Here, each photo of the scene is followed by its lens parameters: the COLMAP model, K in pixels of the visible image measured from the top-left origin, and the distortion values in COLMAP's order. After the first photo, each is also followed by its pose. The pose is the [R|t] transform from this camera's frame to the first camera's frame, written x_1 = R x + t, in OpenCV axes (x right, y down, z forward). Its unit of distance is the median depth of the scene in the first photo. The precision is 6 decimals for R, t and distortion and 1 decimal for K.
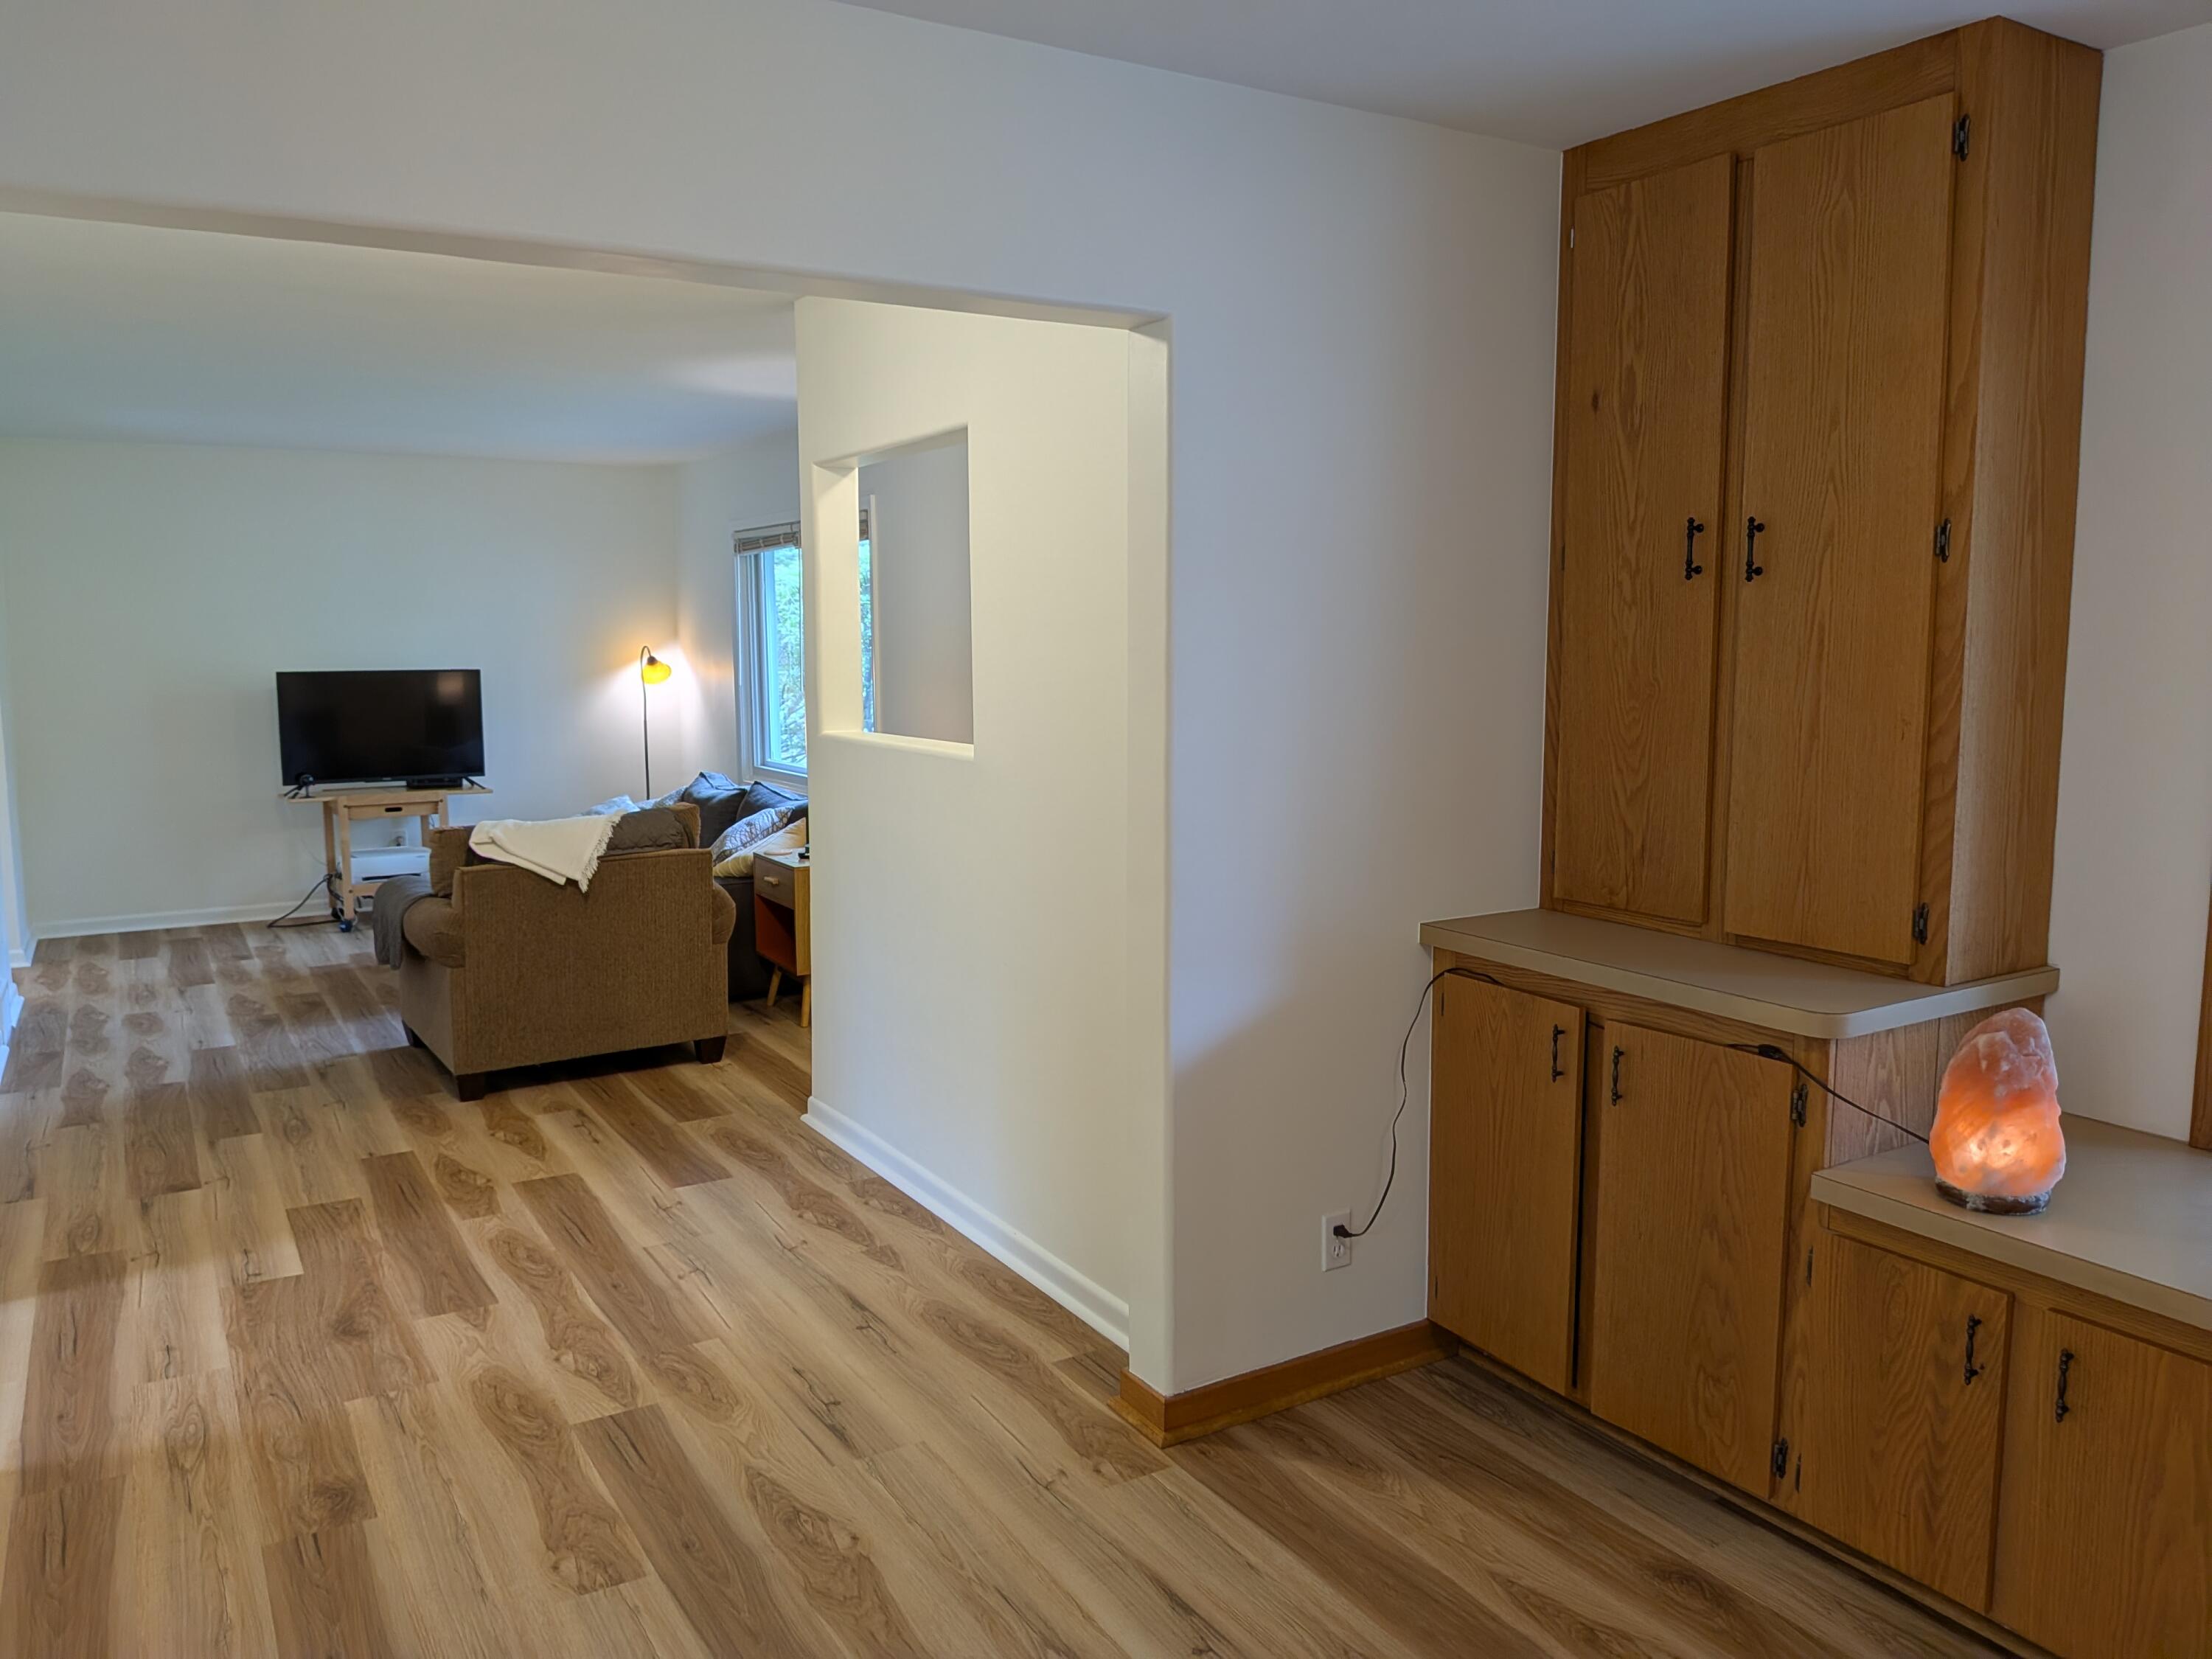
lens RADIAL K [[1595.5, 0, 1065.1], [0, 1595.5, 804.8], [0, 0, 1]] dist [0.062906, -0.100638]
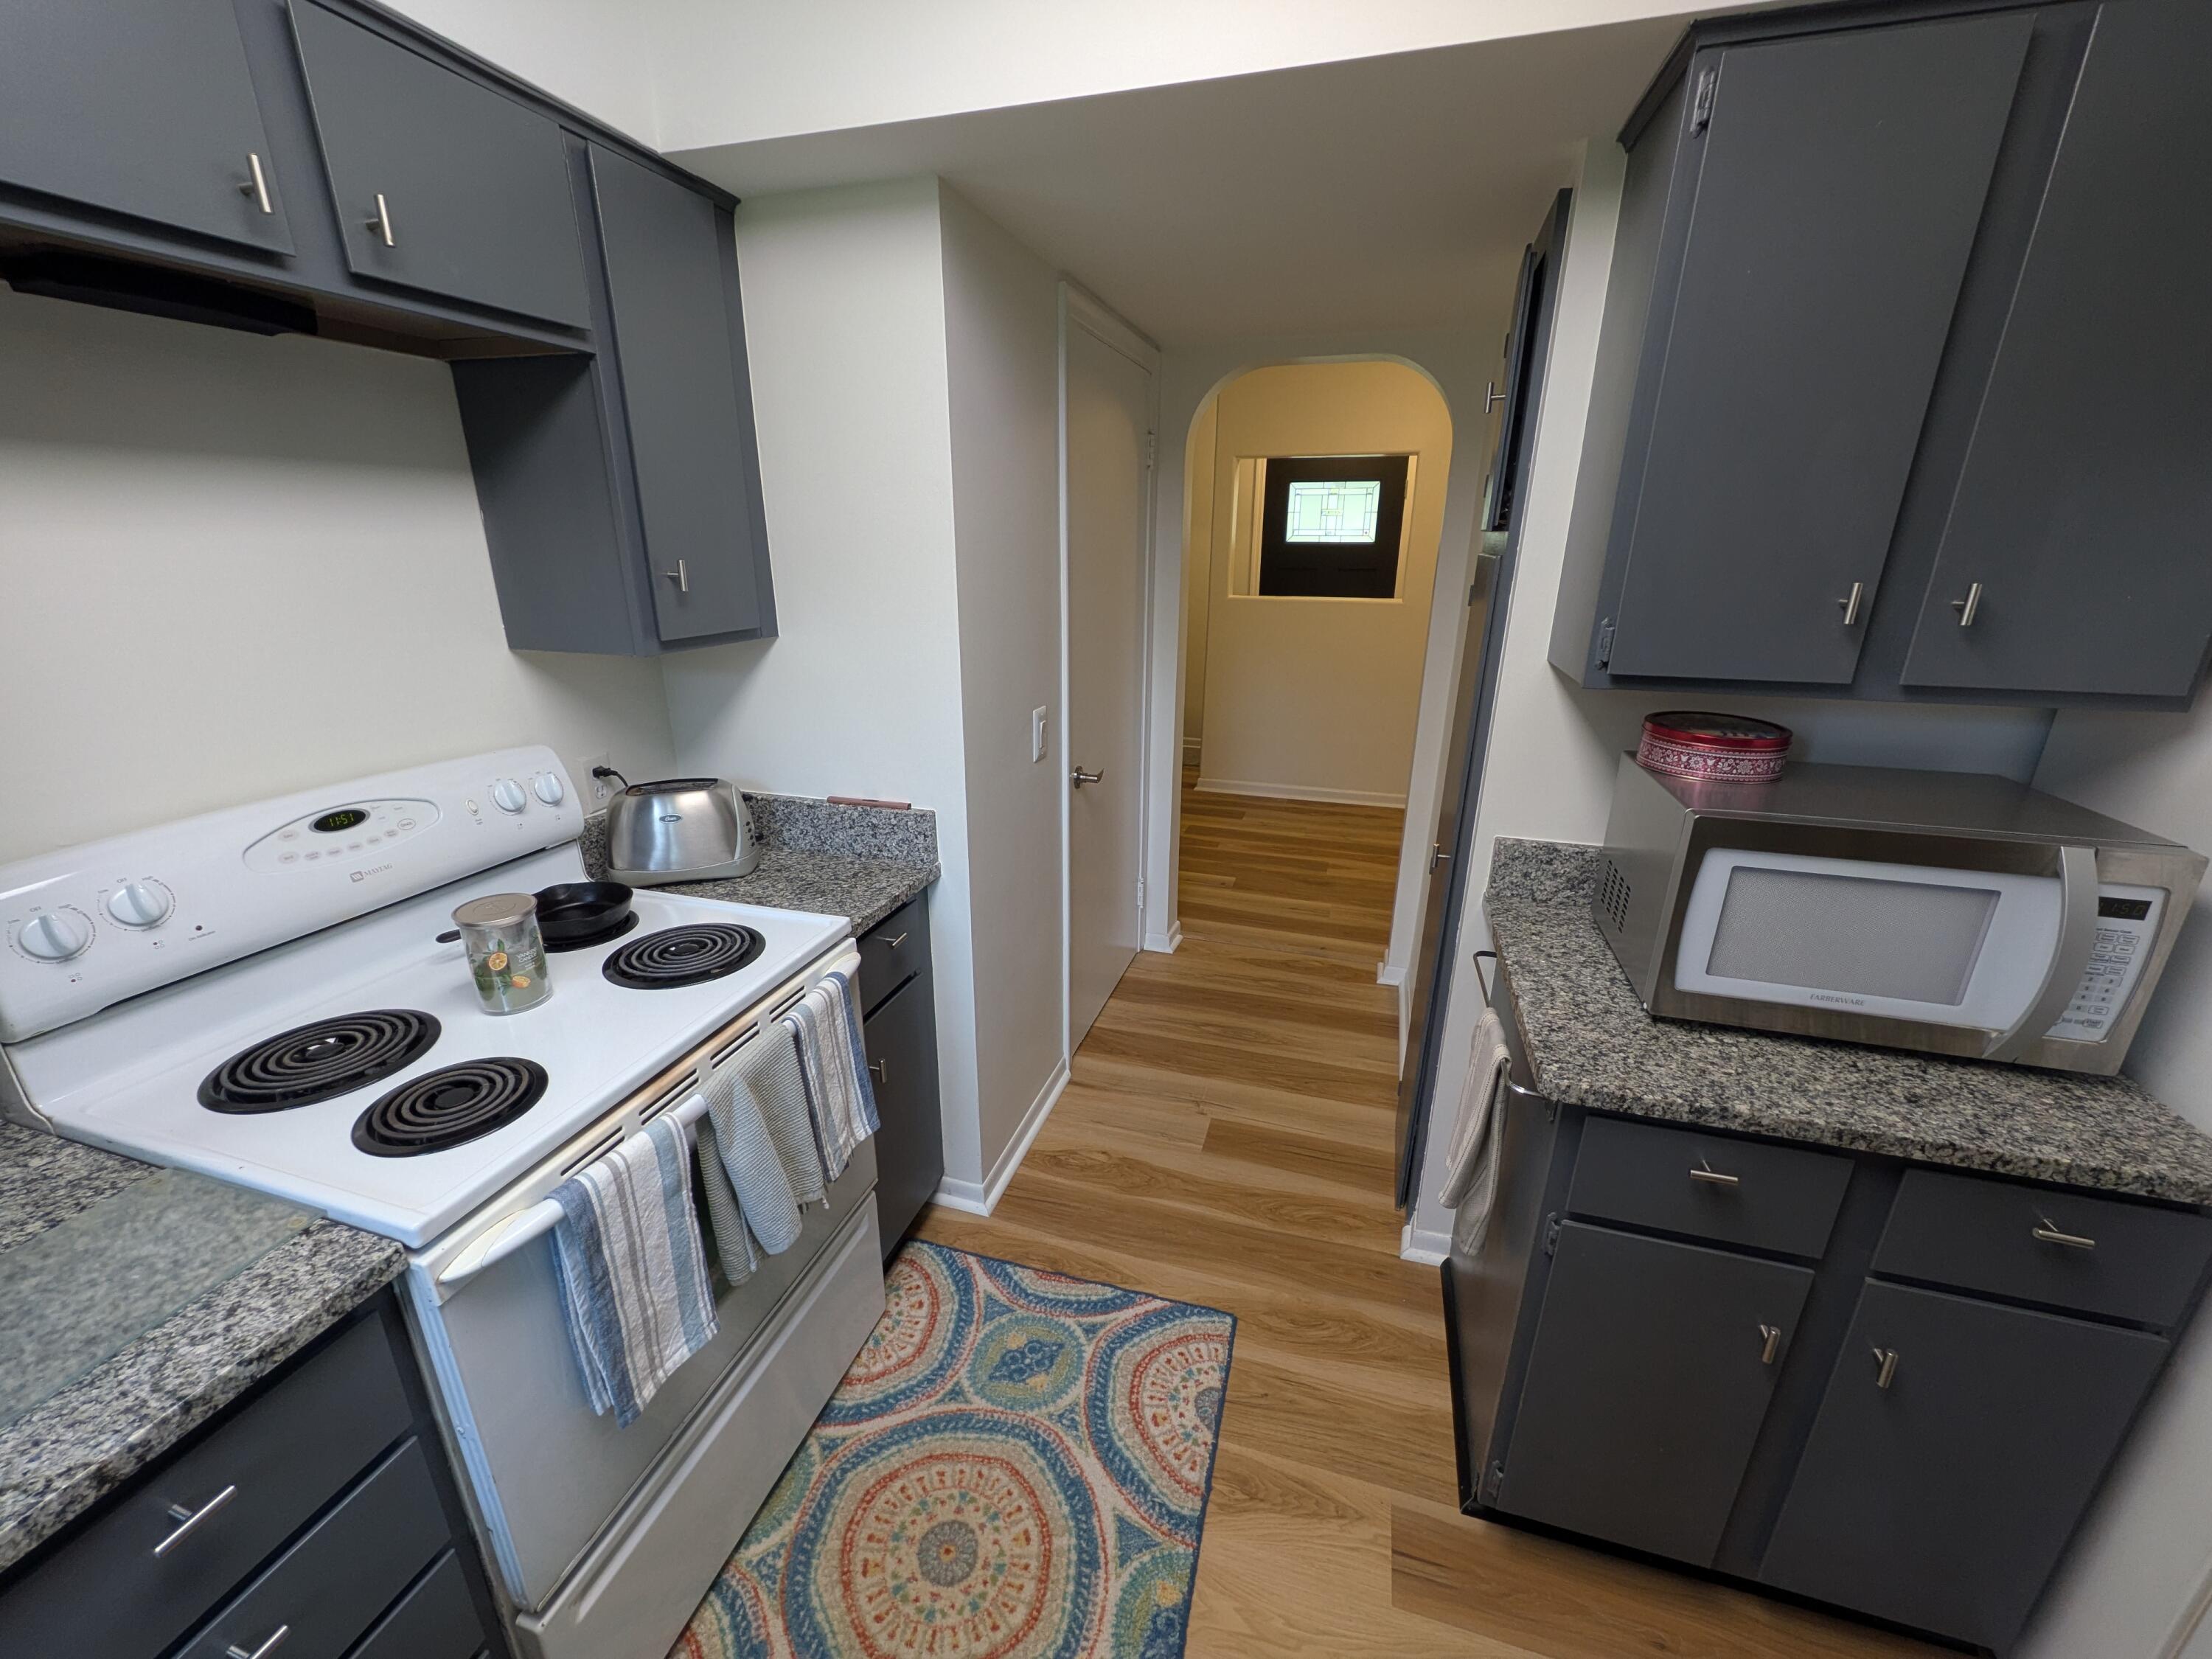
lens RADIAL K [[878.1, 0, 1102.7], [0, 878.1, 826.7], [0, 0, 1]] dist [0.003833, 0.000930]
pose [[0.737803, -0.199847, 0.644754, -1.025438], [0.057781, 0.970361, 0.234651, -0.032652], [-0.672538, -0.135872, 0.727483, 0.247546]]
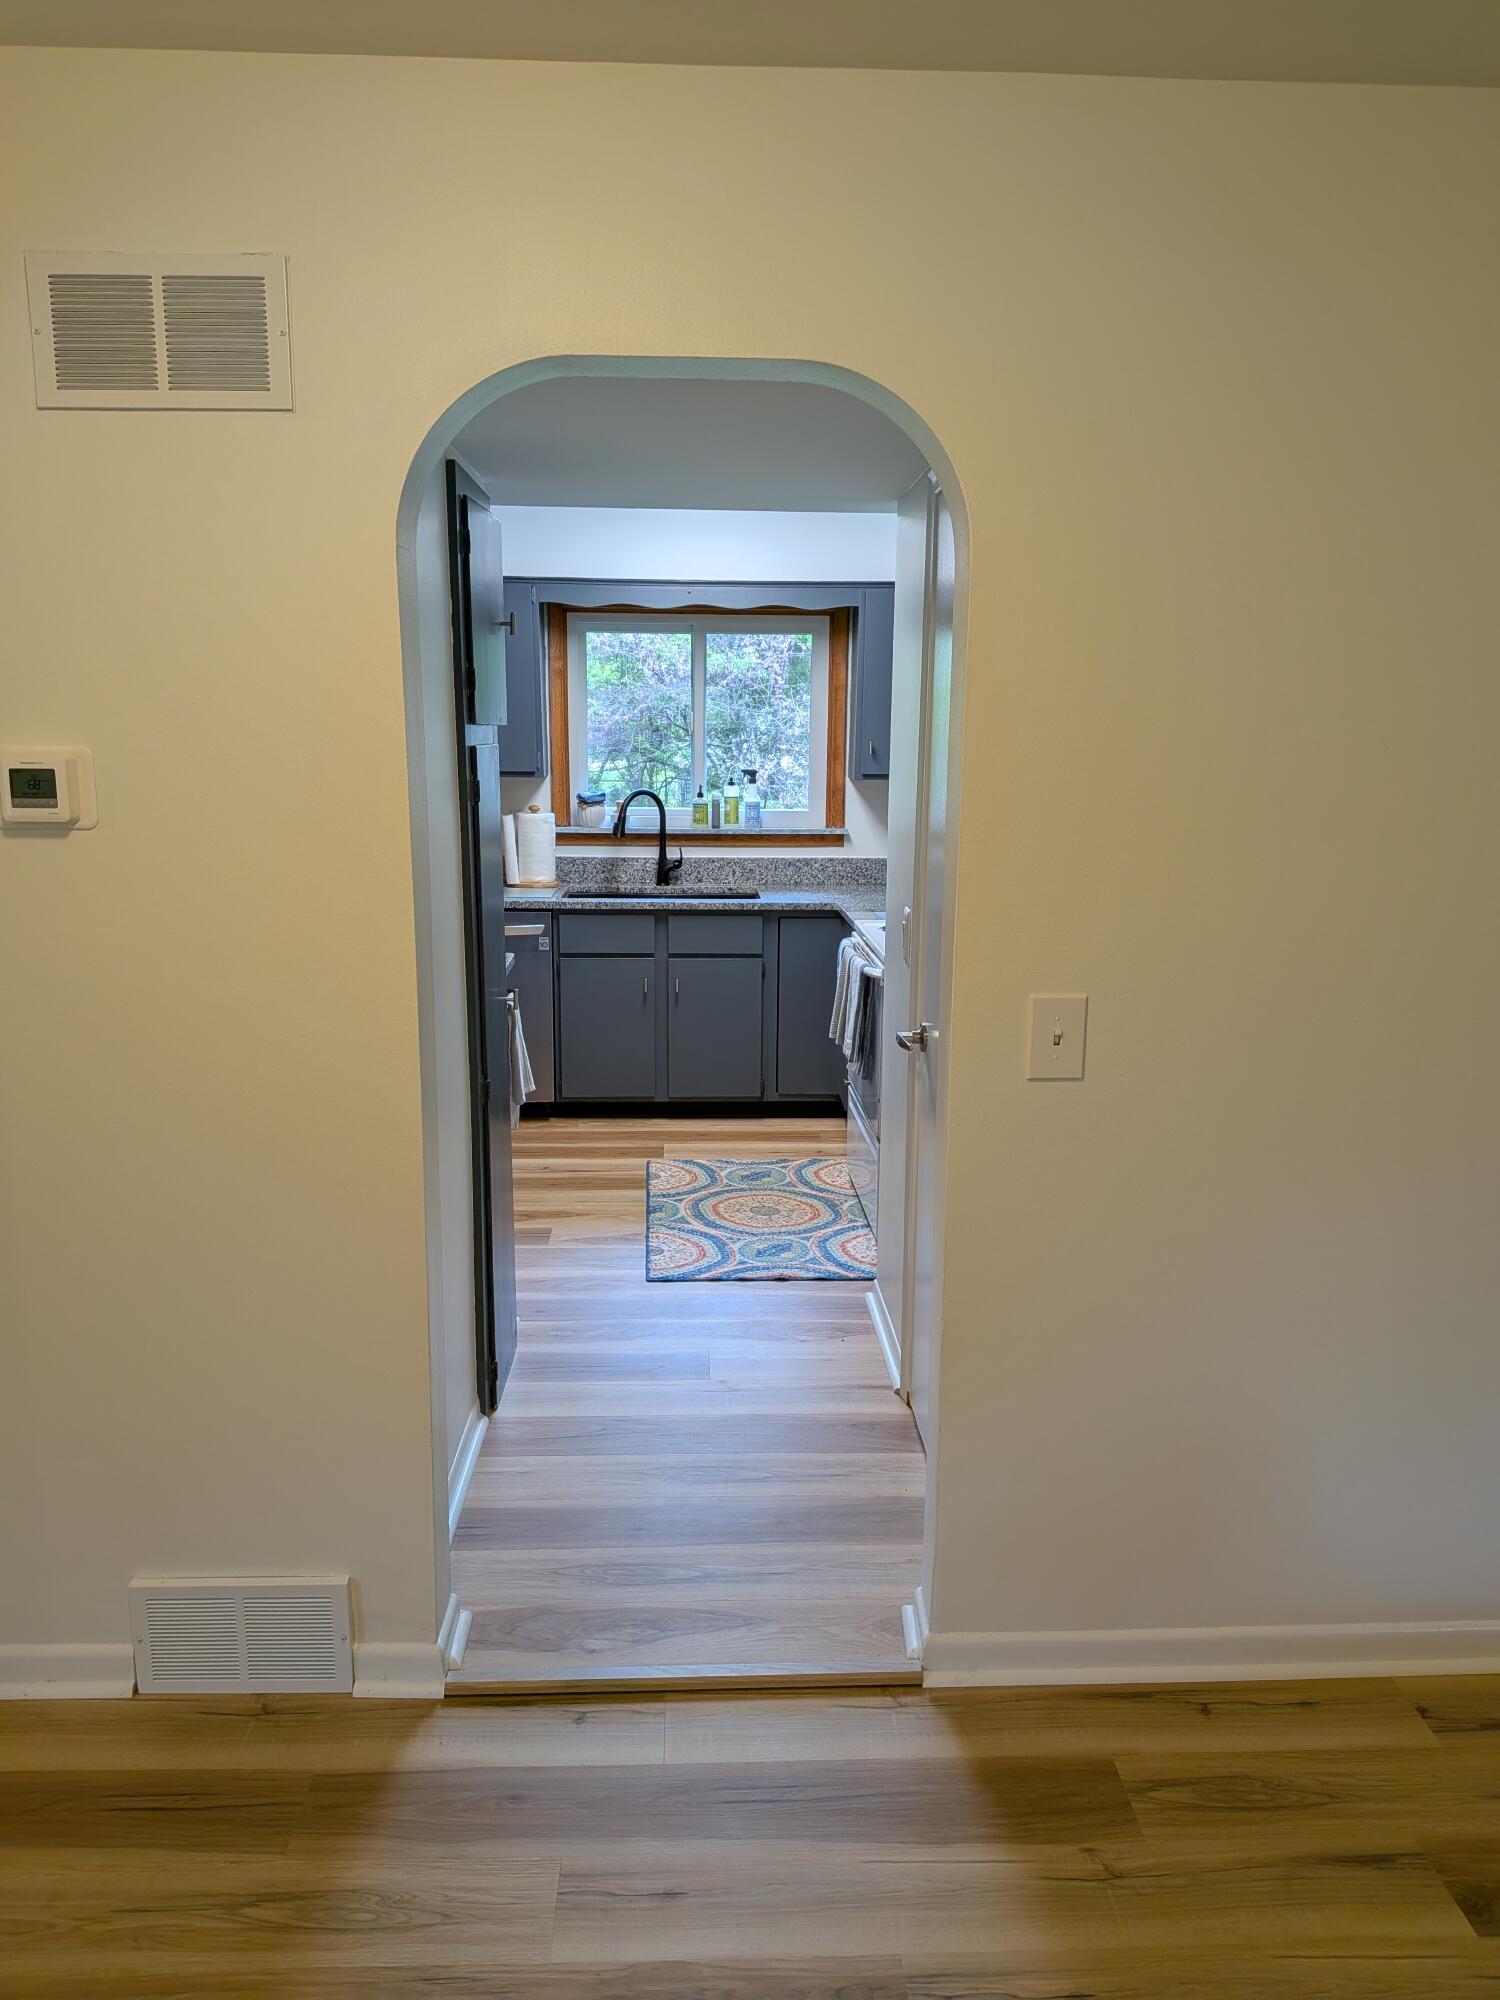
lens RADIAL K [[1442.6, 0, 745.2], [0, 1442.6, 1008.1], [0, 0, 1]] dist [0.062906, -0.100638]
pose [[-0.472100, 0.171029, -0.864795, -0.089579], [-0.104378, 0.963254, 0.247482, -0.107919], [0.875344, 0.207102, -0.436900, 0.851611]]
